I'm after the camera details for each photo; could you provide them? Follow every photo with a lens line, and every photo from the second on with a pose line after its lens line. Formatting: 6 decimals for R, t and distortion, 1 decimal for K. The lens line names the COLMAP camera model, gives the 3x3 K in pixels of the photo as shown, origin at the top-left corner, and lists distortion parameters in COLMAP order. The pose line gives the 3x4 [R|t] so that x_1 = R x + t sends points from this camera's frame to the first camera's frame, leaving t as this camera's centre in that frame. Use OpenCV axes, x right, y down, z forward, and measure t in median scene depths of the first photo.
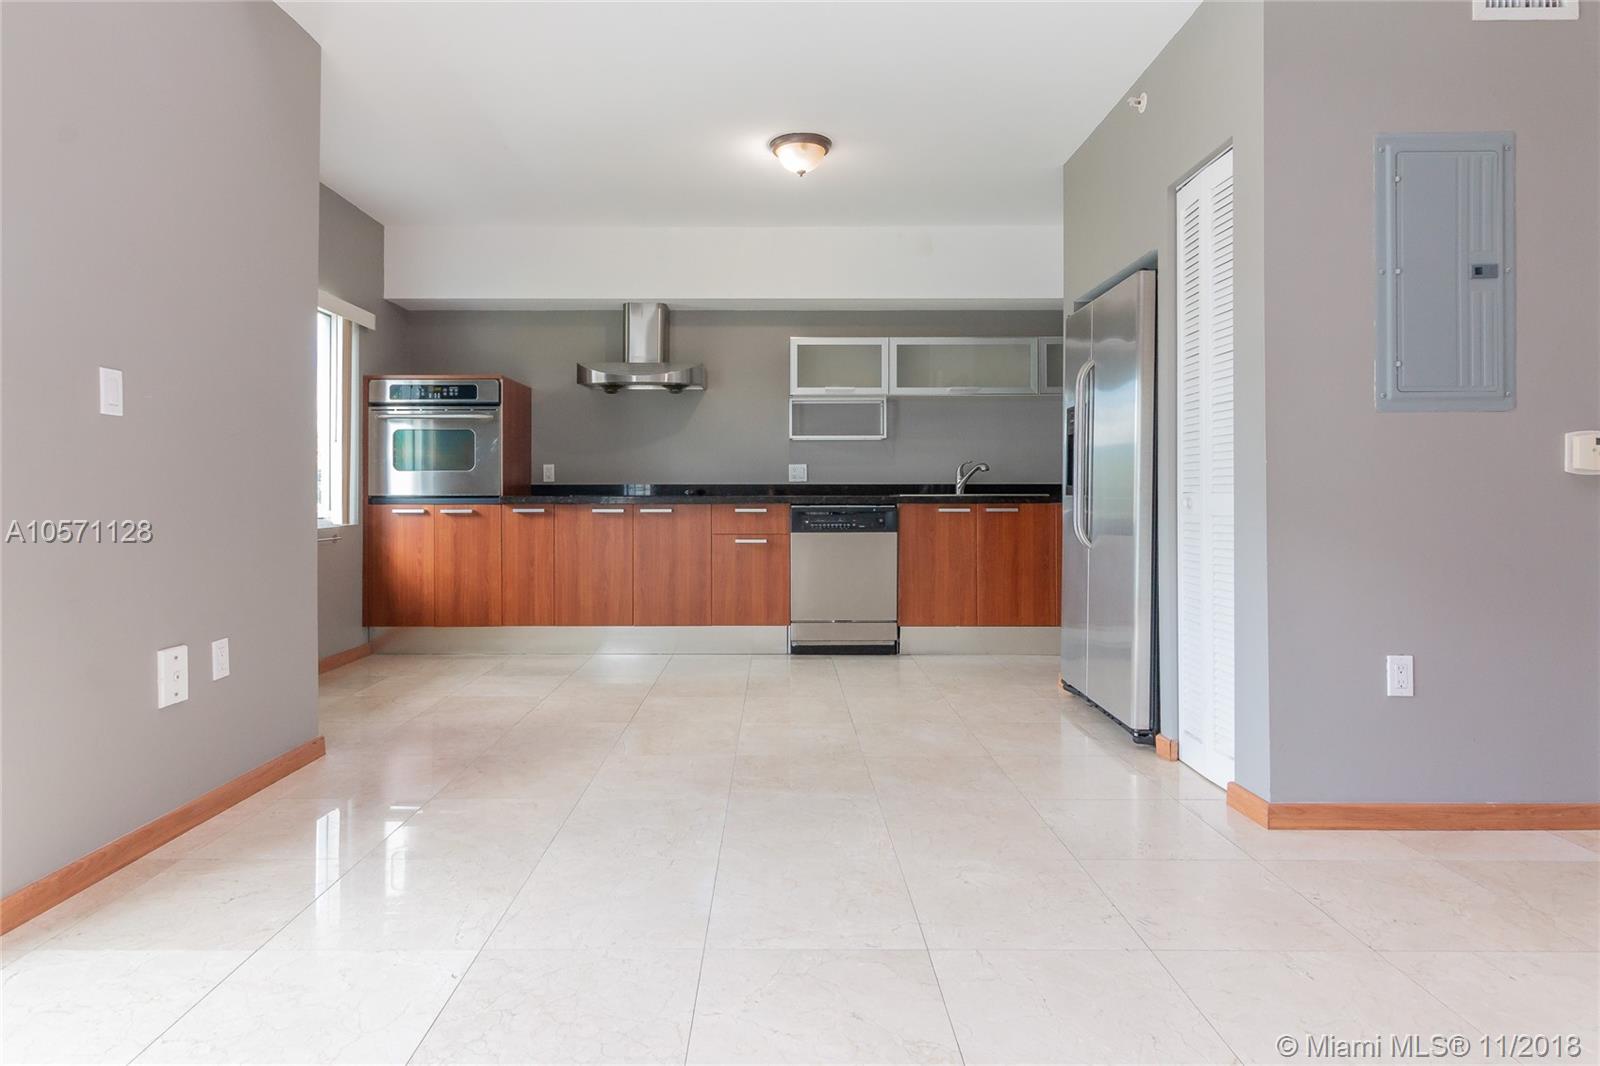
lens RADIAL K [[879.6, 0, 794.5], [0, 879.6, 494.0], [0, 0, 1]] dist [0.000823, 0.000107]
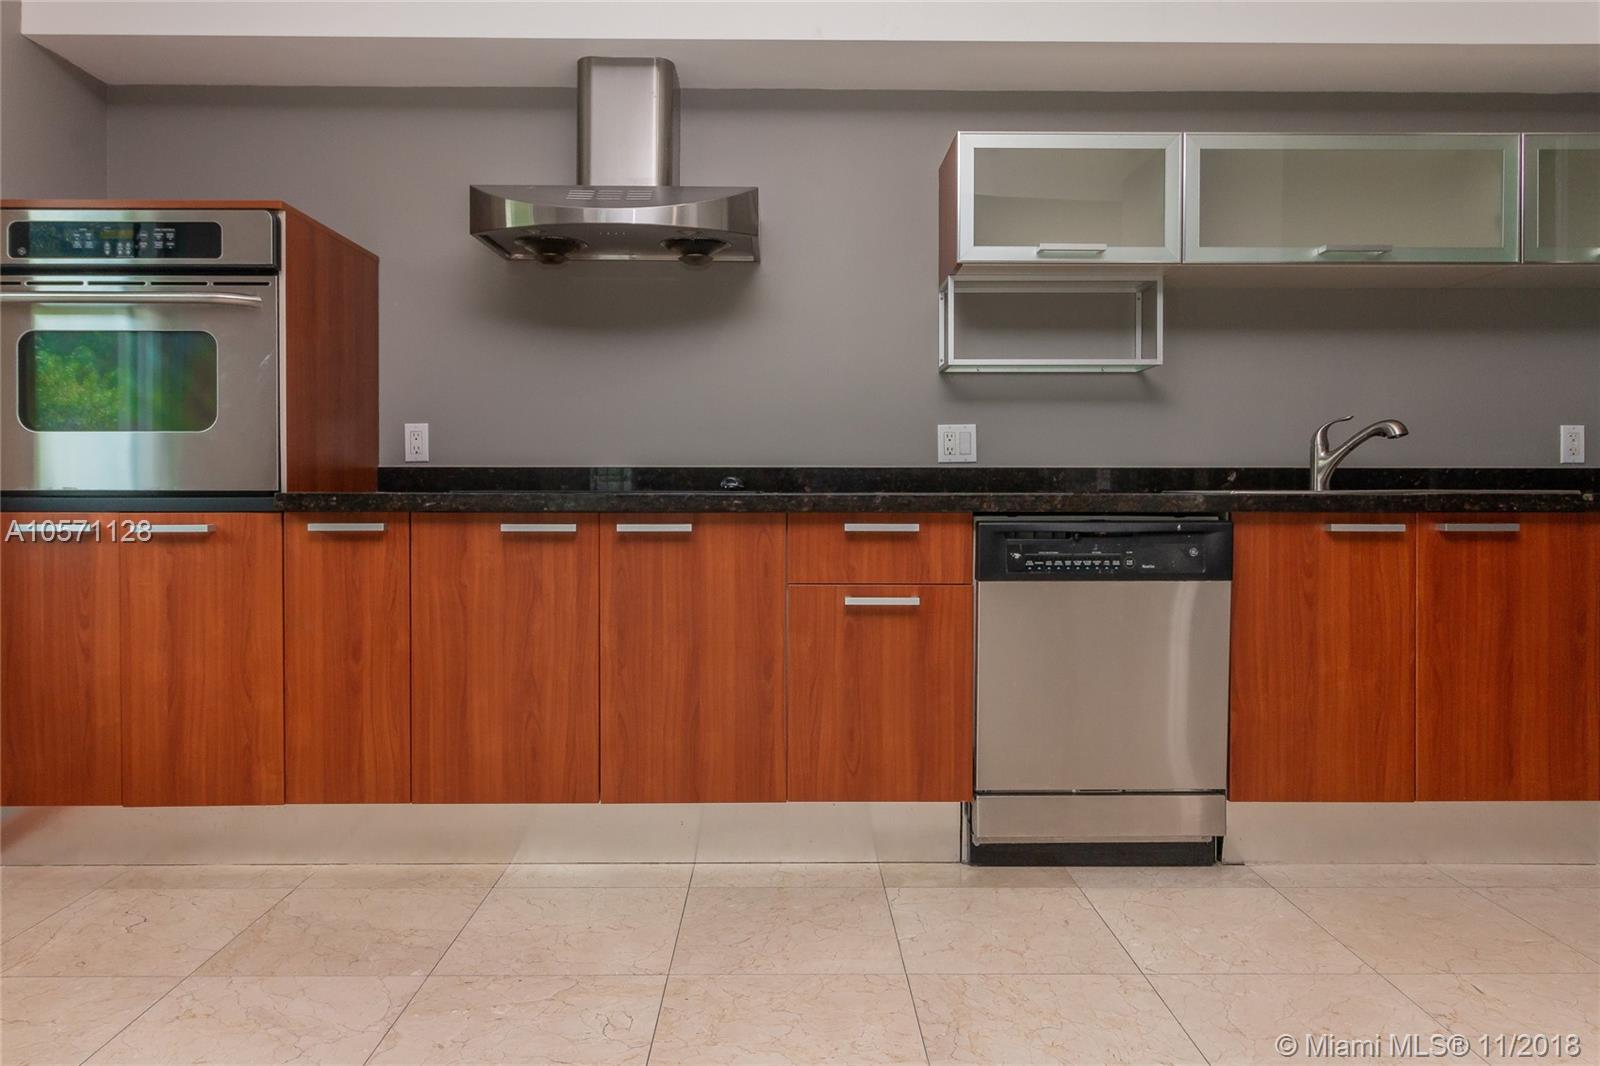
lens RADIAL K [[1107.3, 0, 795.3], [0, 1107.3, 499.3], [0, 0, 1]] dist [0.005712, 0.001182]
pose [[0.999950, 0.001642, -0.009880, -0.085052], [-0.001569, 0.999972, 0.007356, 0.001500], [0.009891, -0.007340, 0.999924, 0.473431]]
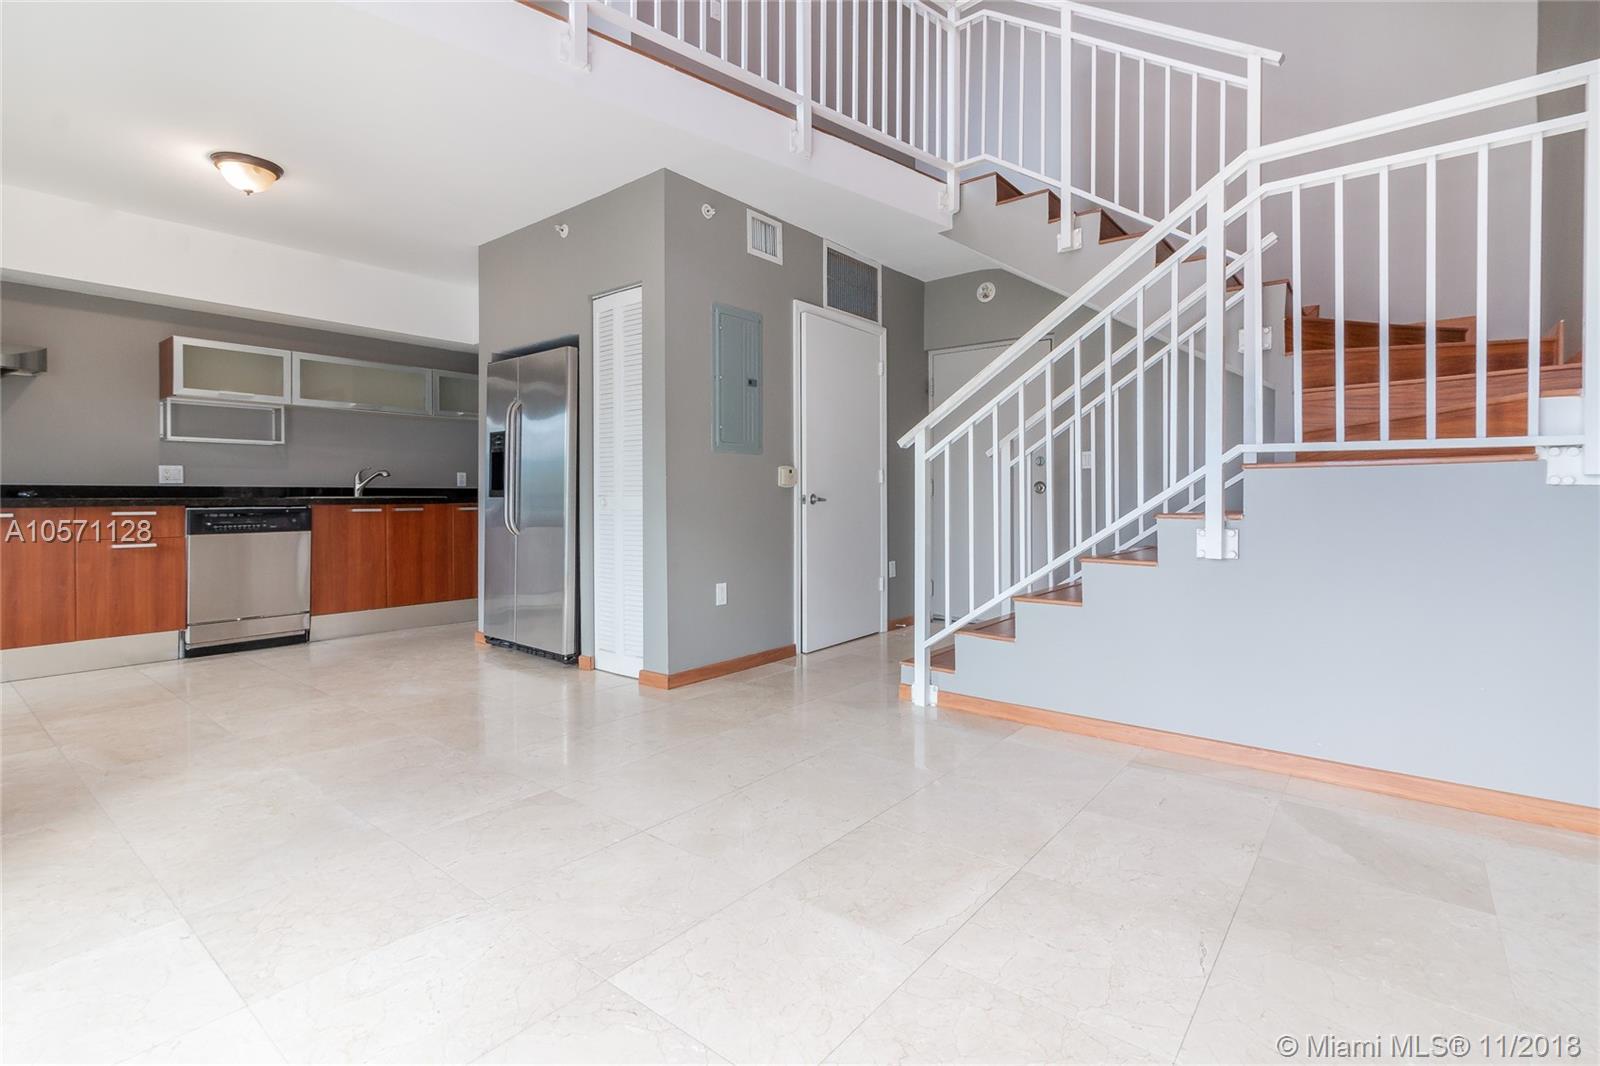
lens RADIAL K [[727.6, 0, 799.4], [0, 727.6, 500.3], [0, 0, 1]] dist [-0.000182, 0.000099]
pose [[0.636090, -0.003515, 0.771607, -0.198057], [-0.000978, 0.999985, 0.005362, -0.000328], [-0.771614, -0.004165, 0.636077, -0.054065]]
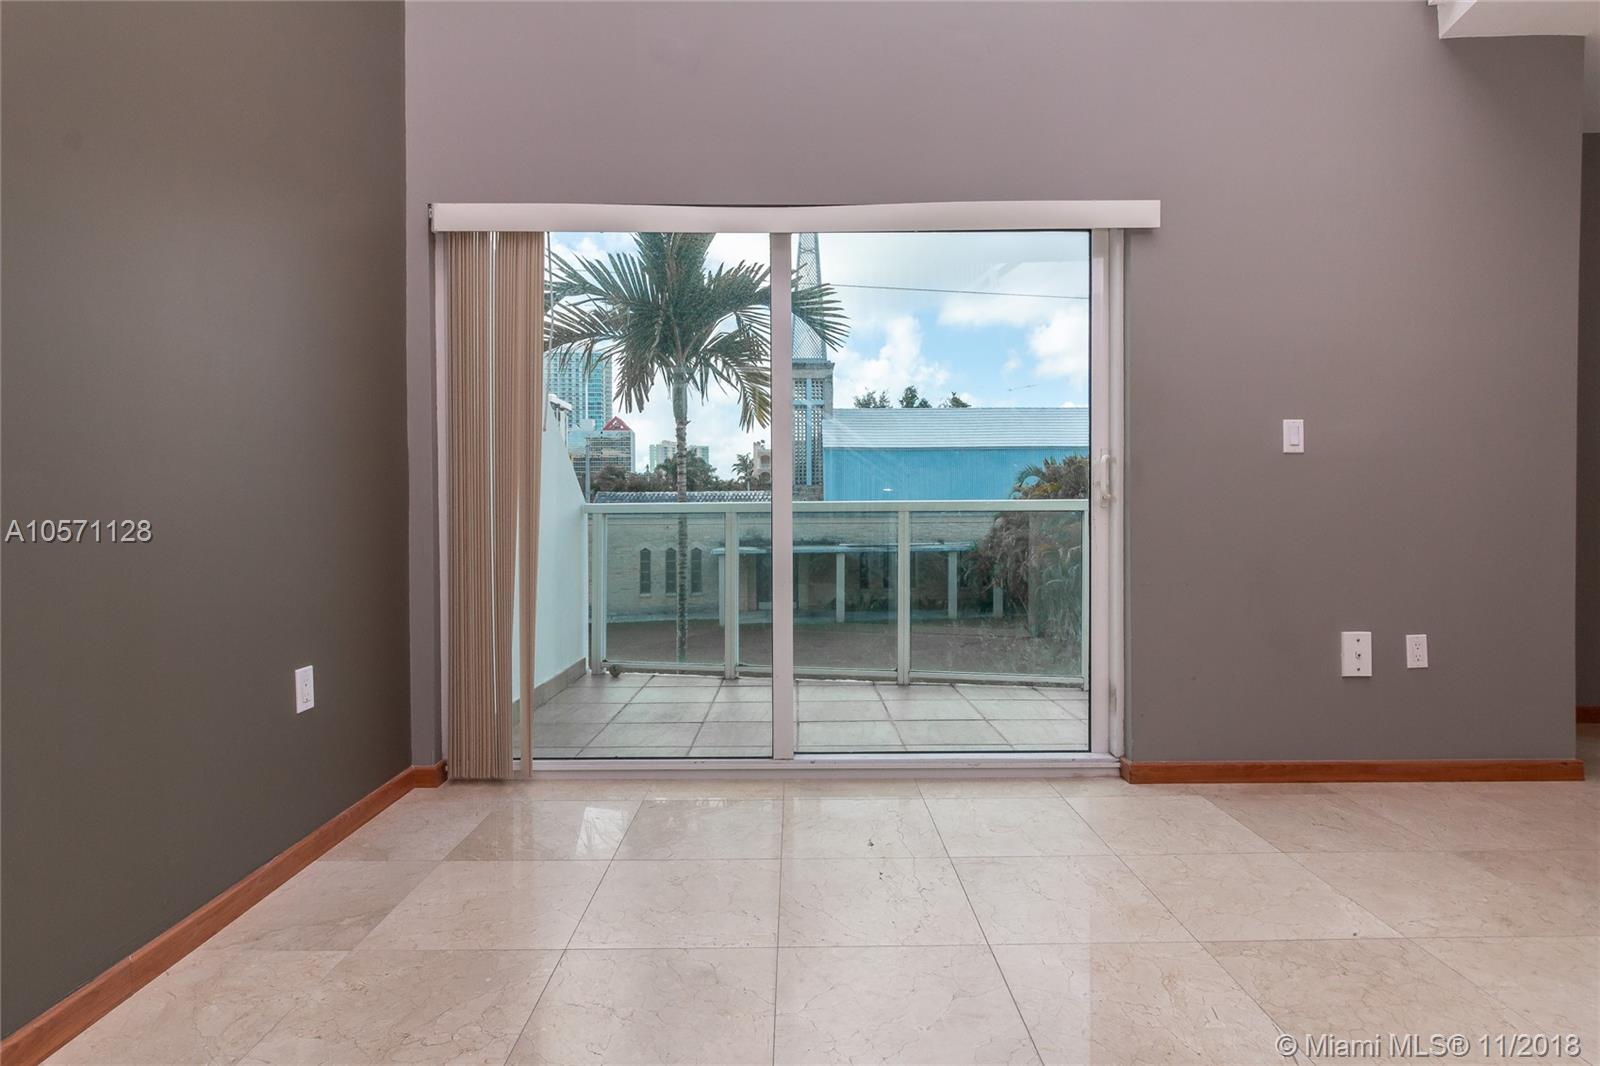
lens RADIAL K [[853.5, 0, 800.0], [0, 853.5, 533.0], [0, 0, 1]] dist [0.001292, -0.000139]
pose [[-0.014685, 0.019447, -0.999703, 0.235995], [0.009218, 0.999771, 0.019313, 0.001218], [0.999850, -0.008932, -0.014861, 0.100931]]
